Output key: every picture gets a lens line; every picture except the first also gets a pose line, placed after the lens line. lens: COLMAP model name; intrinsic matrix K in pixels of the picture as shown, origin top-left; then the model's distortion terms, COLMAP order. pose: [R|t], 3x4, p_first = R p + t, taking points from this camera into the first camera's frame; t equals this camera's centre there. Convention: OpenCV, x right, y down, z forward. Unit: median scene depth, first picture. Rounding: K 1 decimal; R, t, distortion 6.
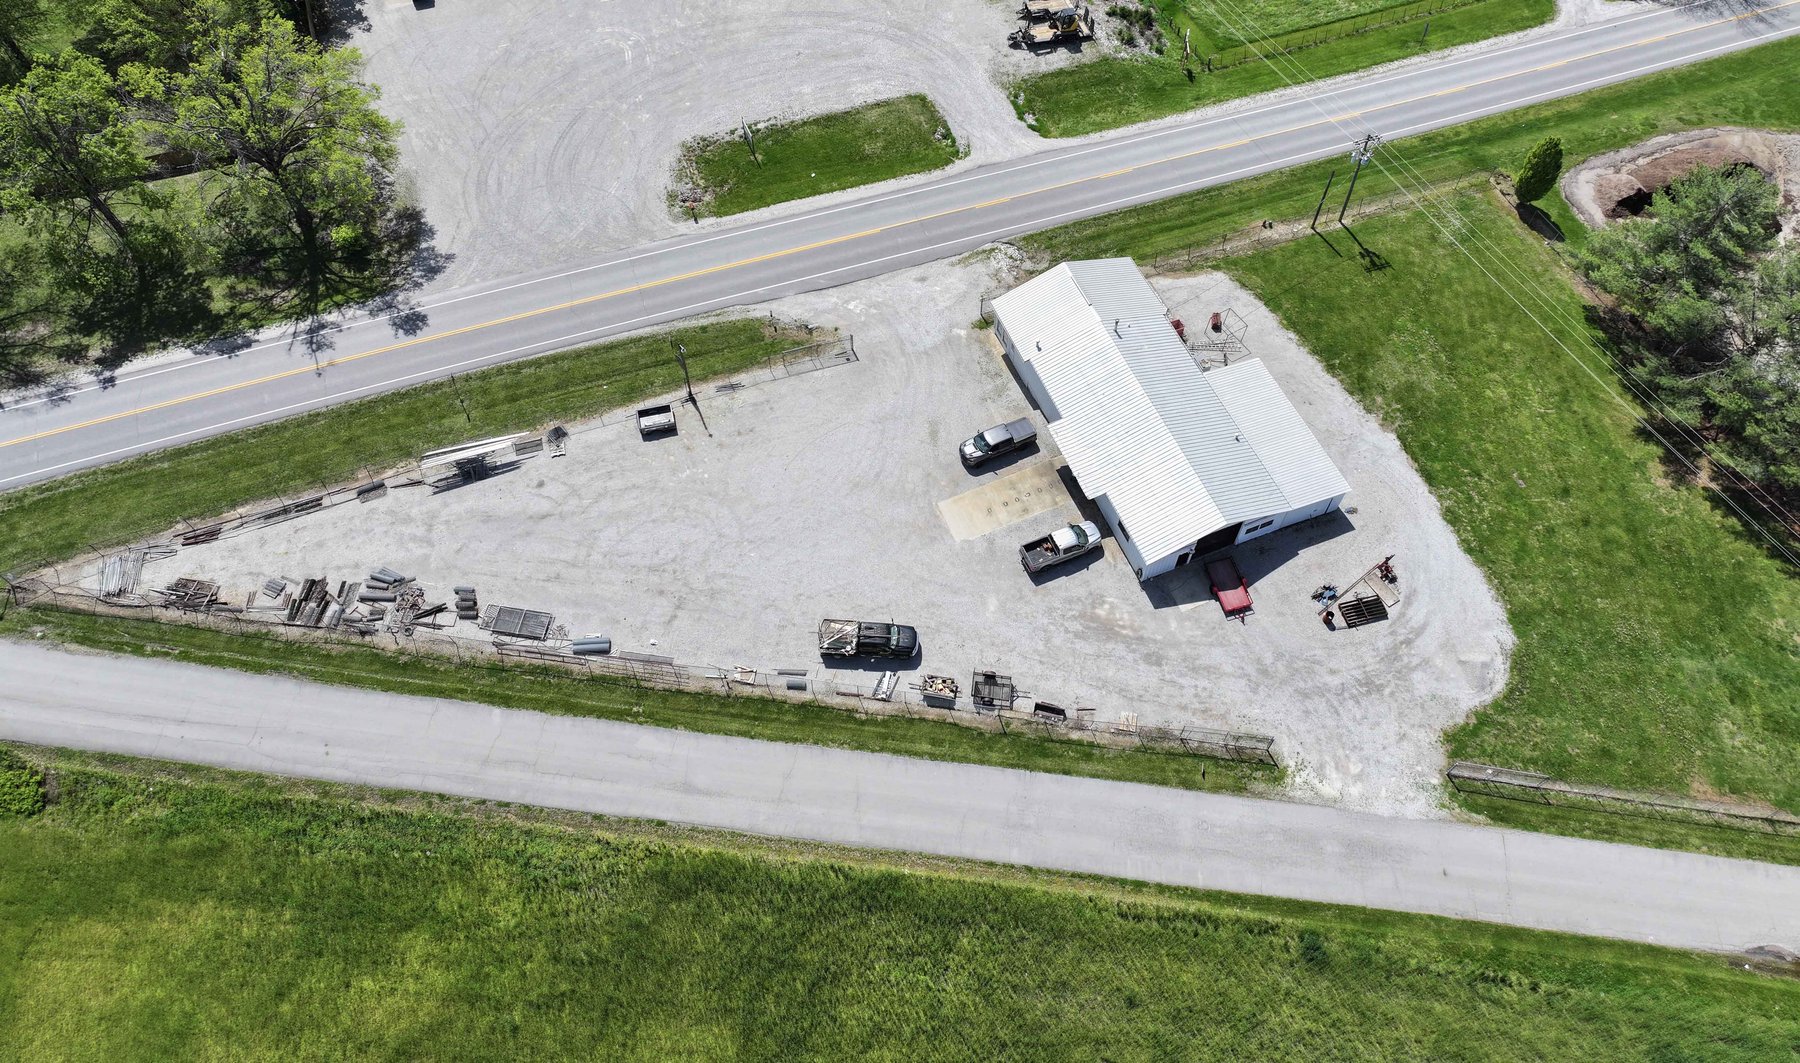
lens RADIAL K [[1236.6, 0, 903.5], [0, 1236.6, 408.7], [0, 0, 1]] dist [-0.009354, 0.024282]
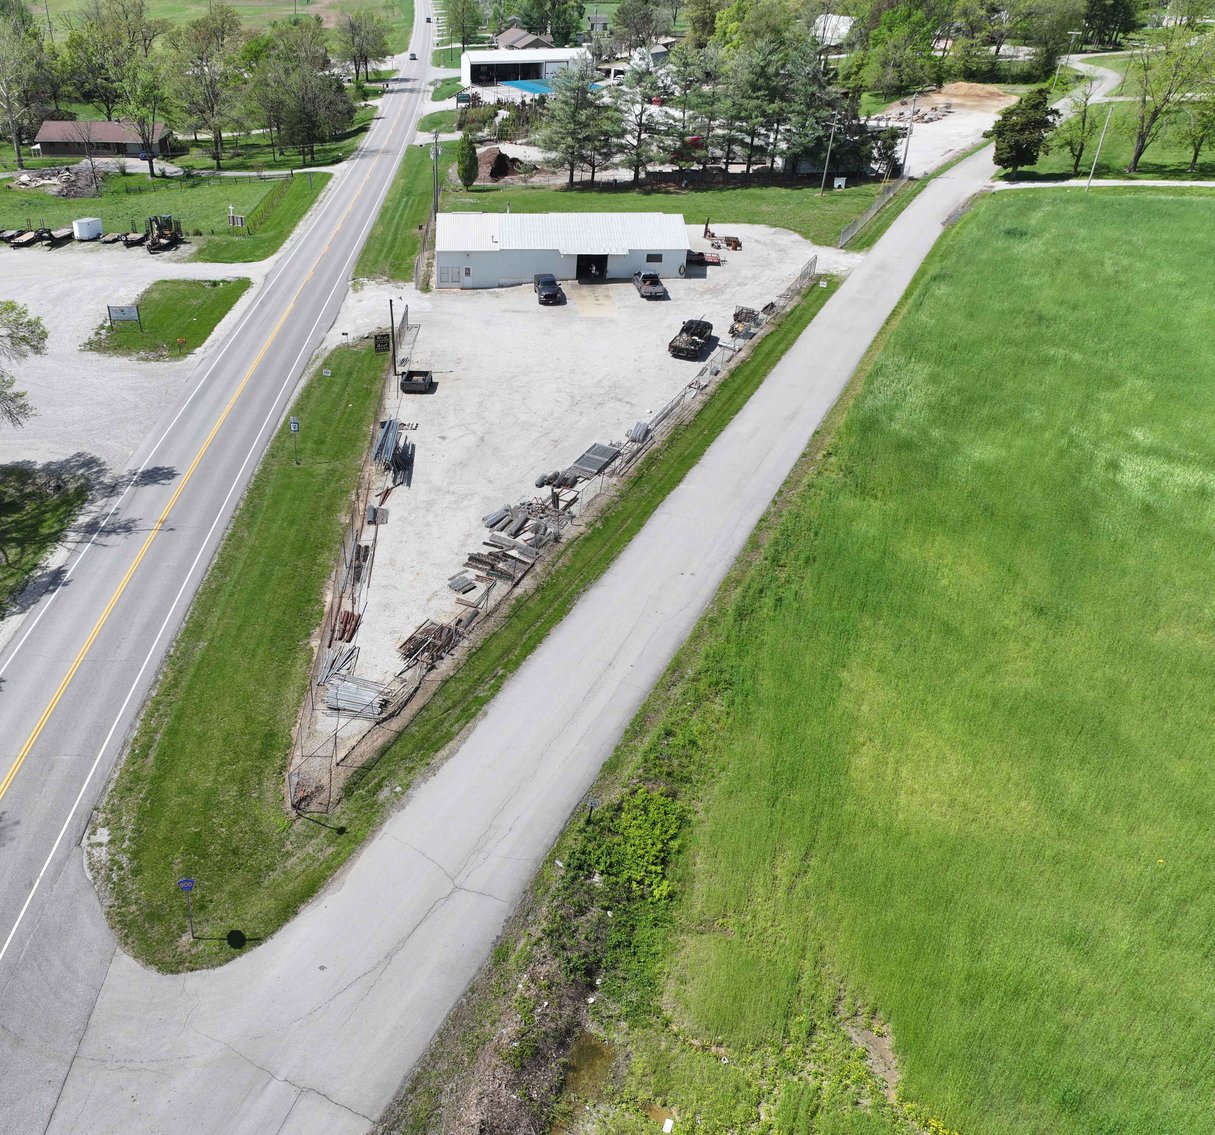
lens RADIAL K [[1062.0, 0, 468.3], [0, 1062.0, 567.1], [0, 0, 1]] dist [0.002528, 0.012059]
pose [[0.369484, -0.492004, 0.788298, -1.045001], [0.762960, 0.644886, 0.044888, 0.110343], [-0.530447, 0.584854, 0.613655, 0.571105]]
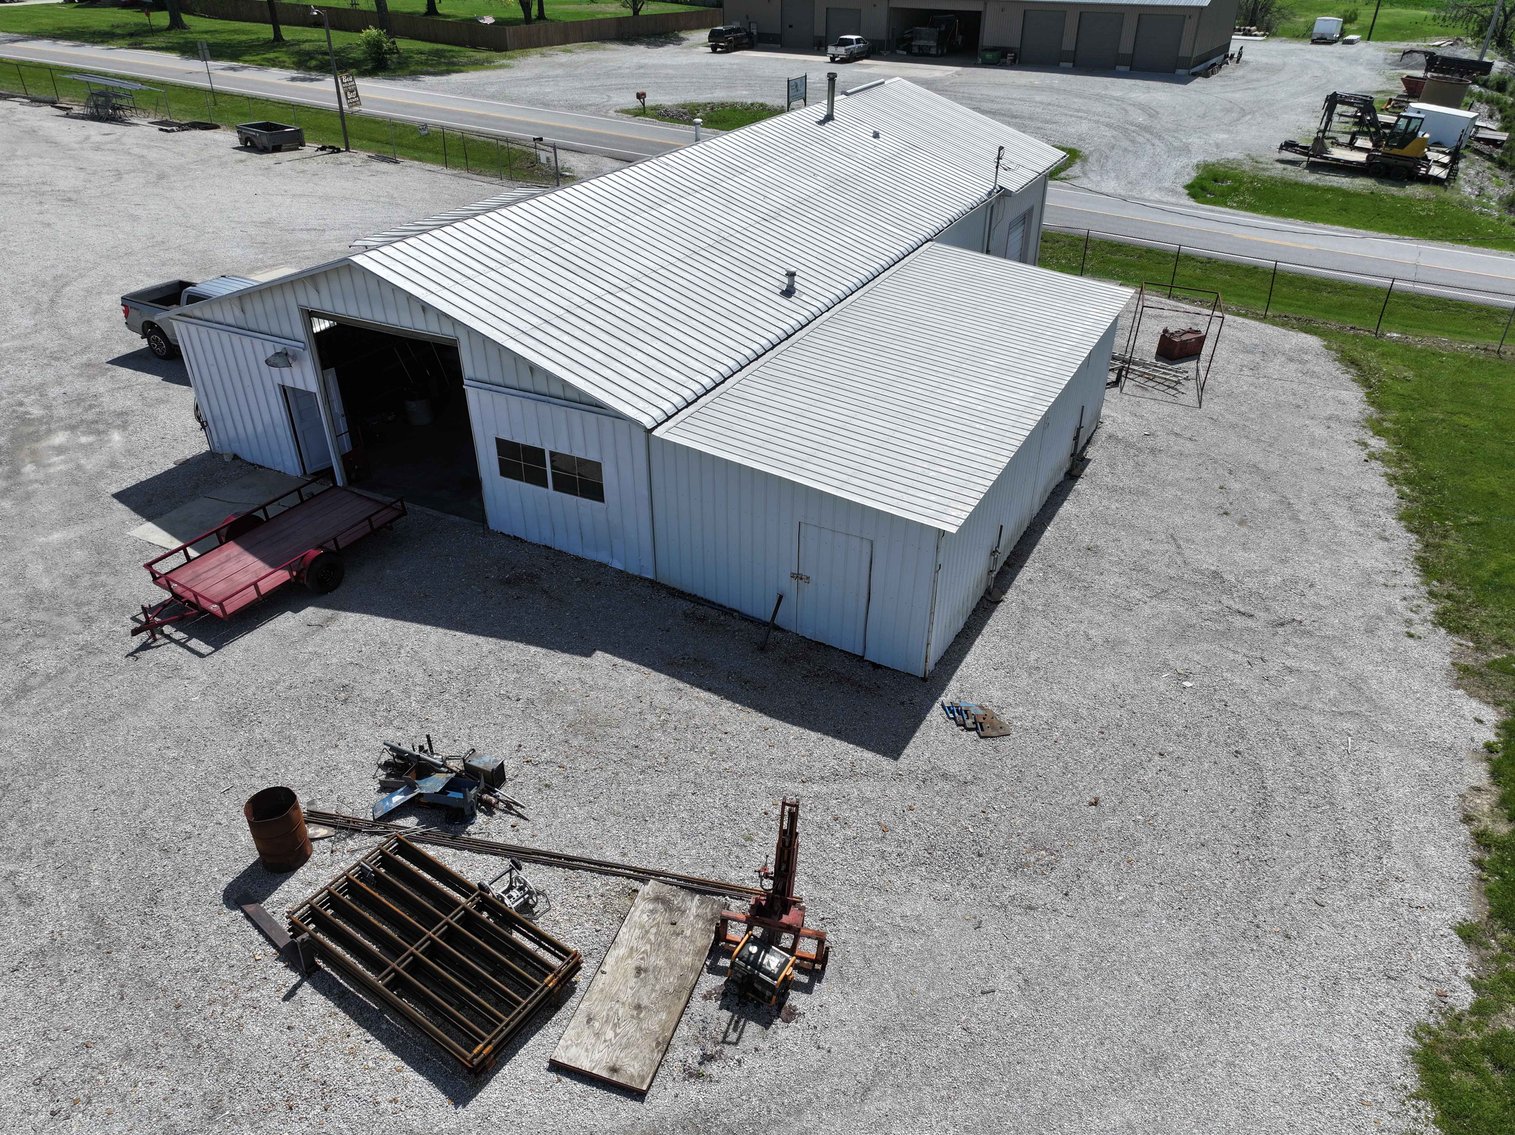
lens RADIAL K [[1060.2, 0, 769.1], [0, 1060.2, 567.7], [0, 0, 1]] dist [-0.001392, 0.025487]
pose [[0.654894, 0.400773, -0.640699, 0.462897], [-0.622680, 0.766571, -0.156967, 0.117619], [0.428232, 0.501747, 0.751576, 0.878067]]
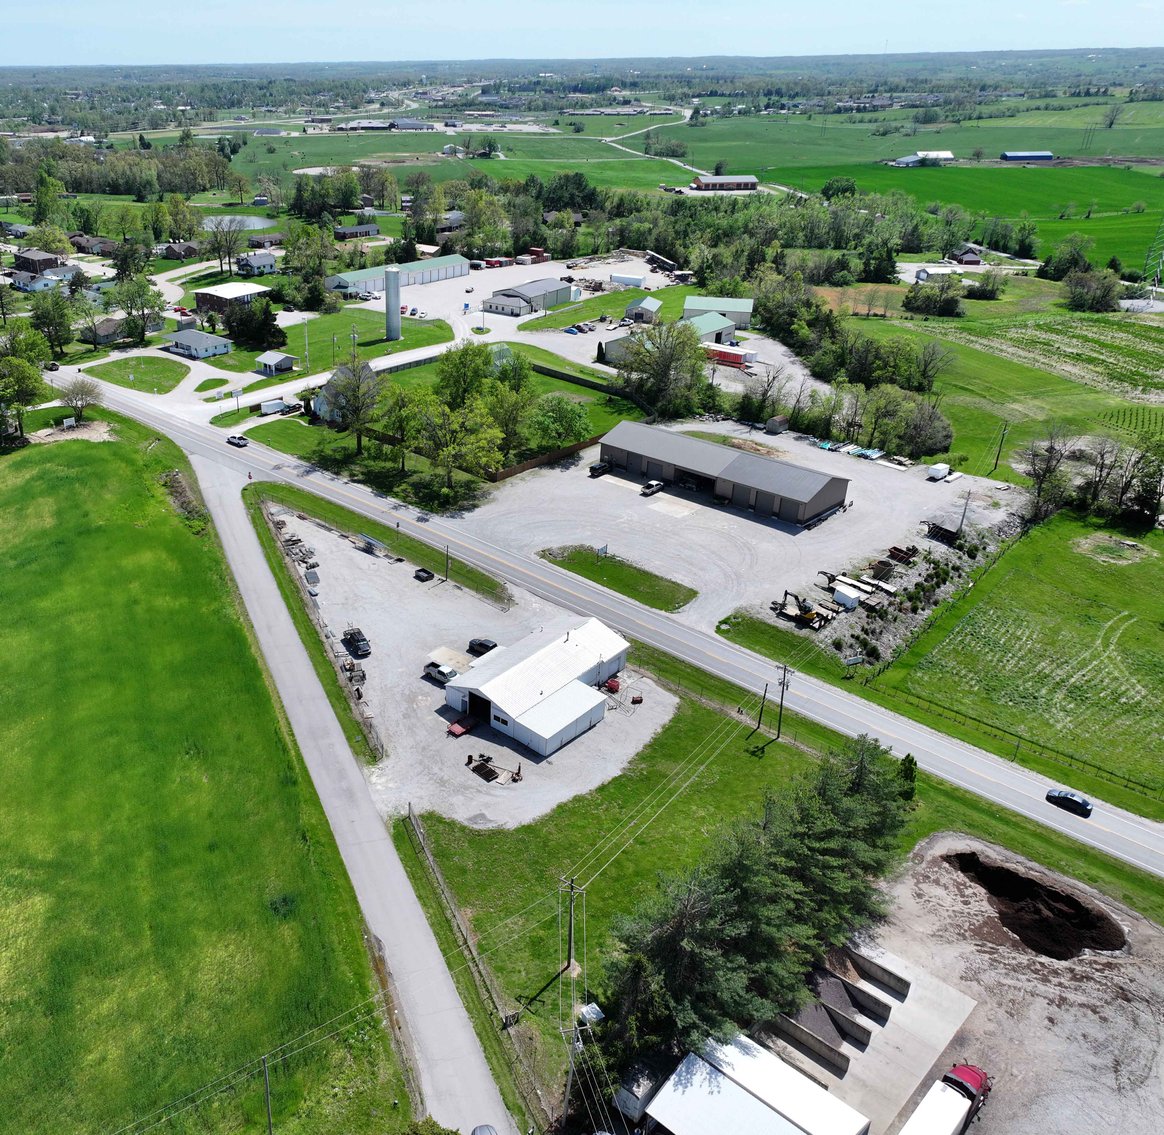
lens RADIAL K [[1053.6, 0, 409.3], [0, 1053.6, 568.0], [0, 0, 1]] dist [0.002753, -0.000094]
pose [[0.415764, 0.394982, -0.819225, 1.395724], [-0.743451, 0.666443, -0.055988, 0.133457], [0.523853, 0.632331, 0.570733, -0.068676]]
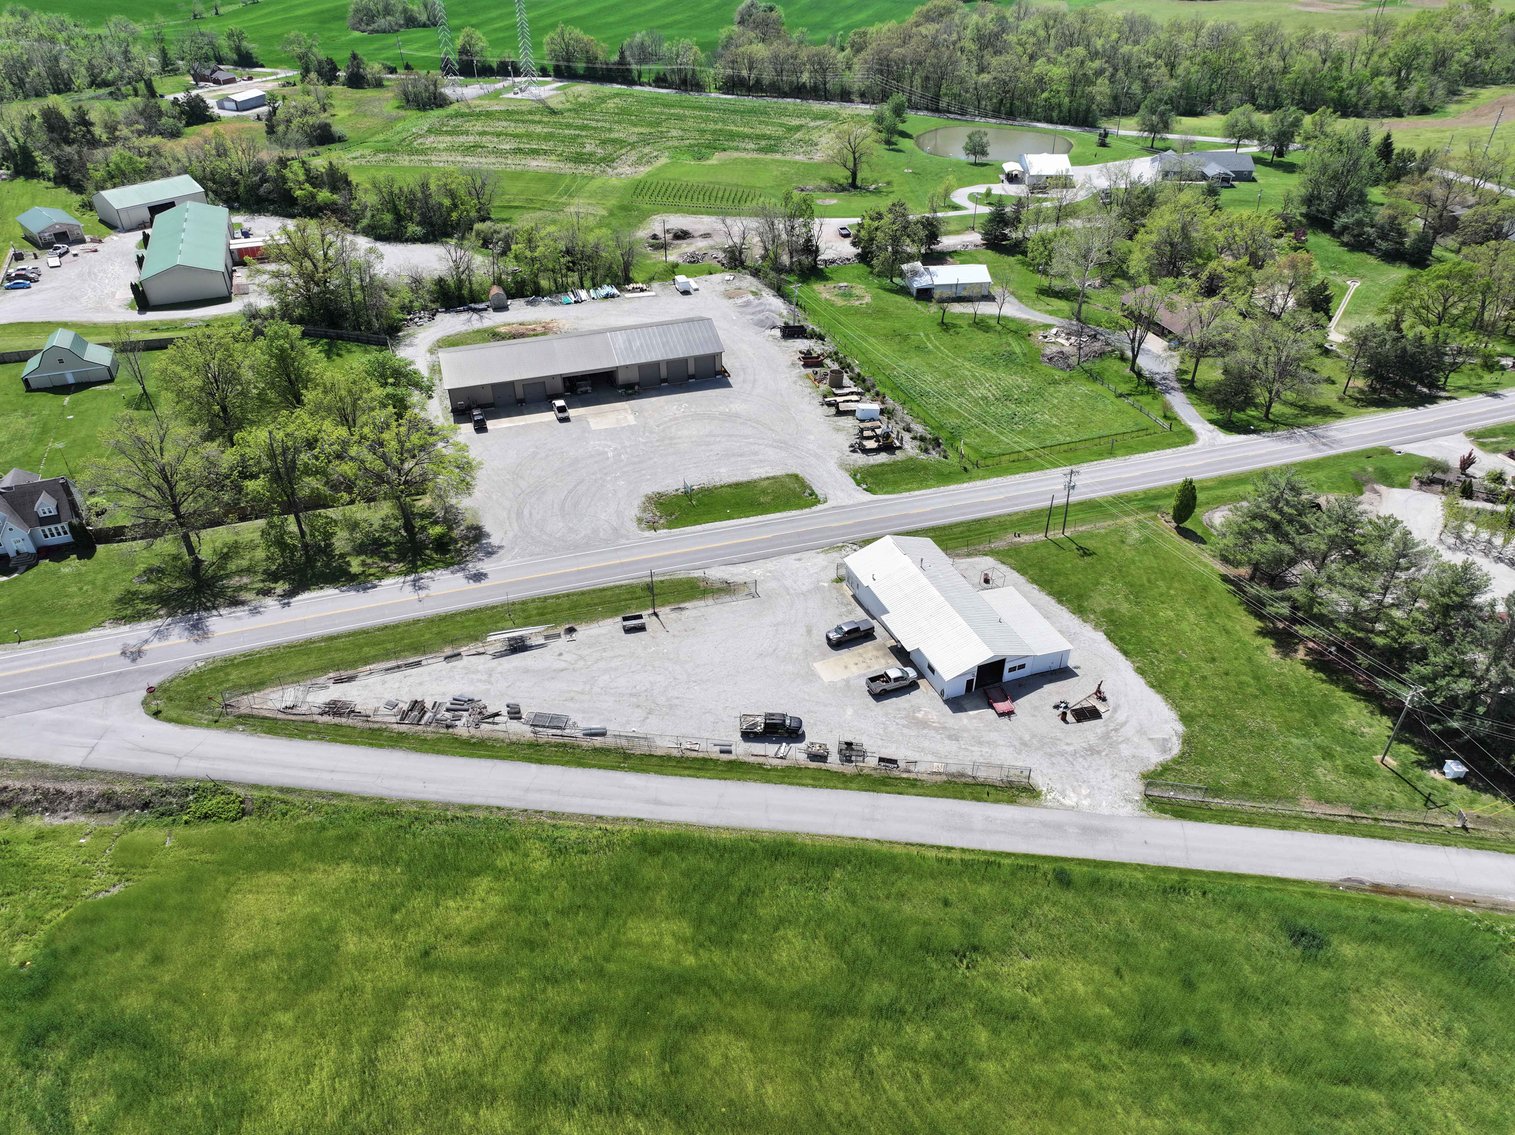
lens RADIAL K [[1037.8, 0, 762.5], [0, 1037.8, 601.1], [0, 0, 1]] dist [0.000192, 0.003233]
pose [[1.000000, -0.000816, -0.000277, -0.037646], [0.000690, 0.950501, -0.310719, 0.430581], [0.000517, 0.310719, 0.950502, -0.292934]]
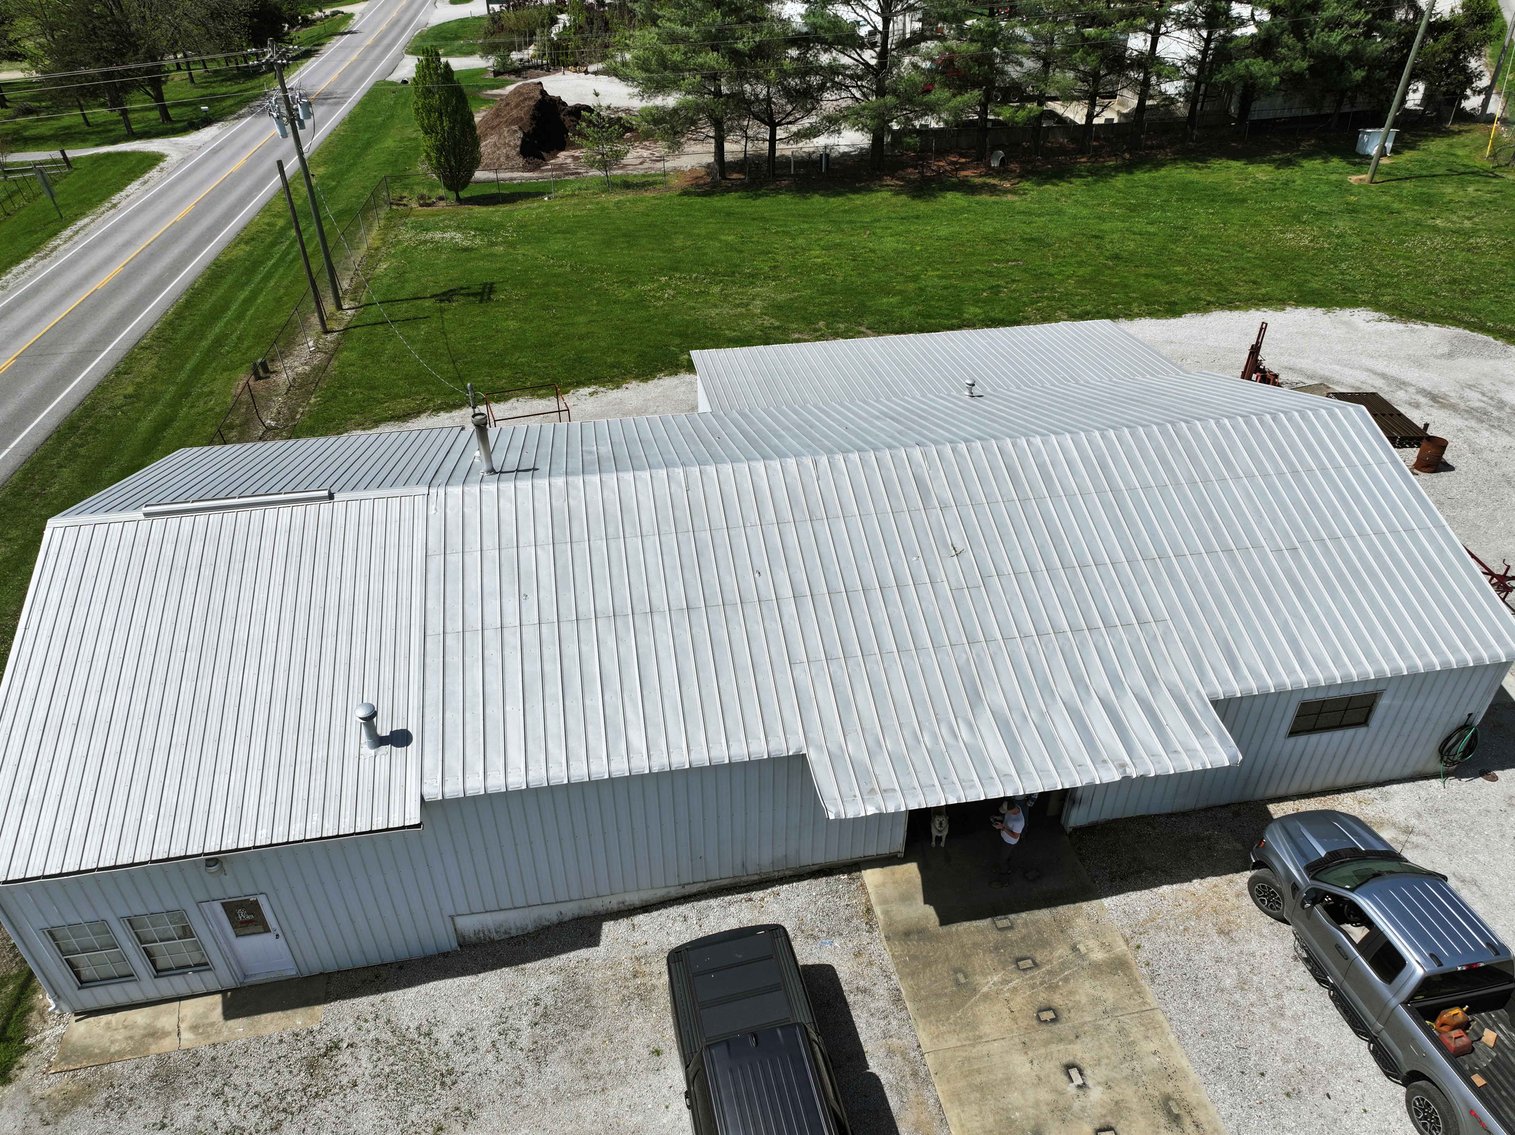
lens RADIAL K [[1060.2, 0, 769.1], [0, 1060.2, 567.7], [0, 0, 1]] dist [-0.001392, 0.025487]
pose [[0.199308, -0.568685, 0.798044, -0.000551], [0.805010, 0.559394, 0.197576, -0.053883], [-0.558780, 0.603055, 0.569289, 0.924637]]
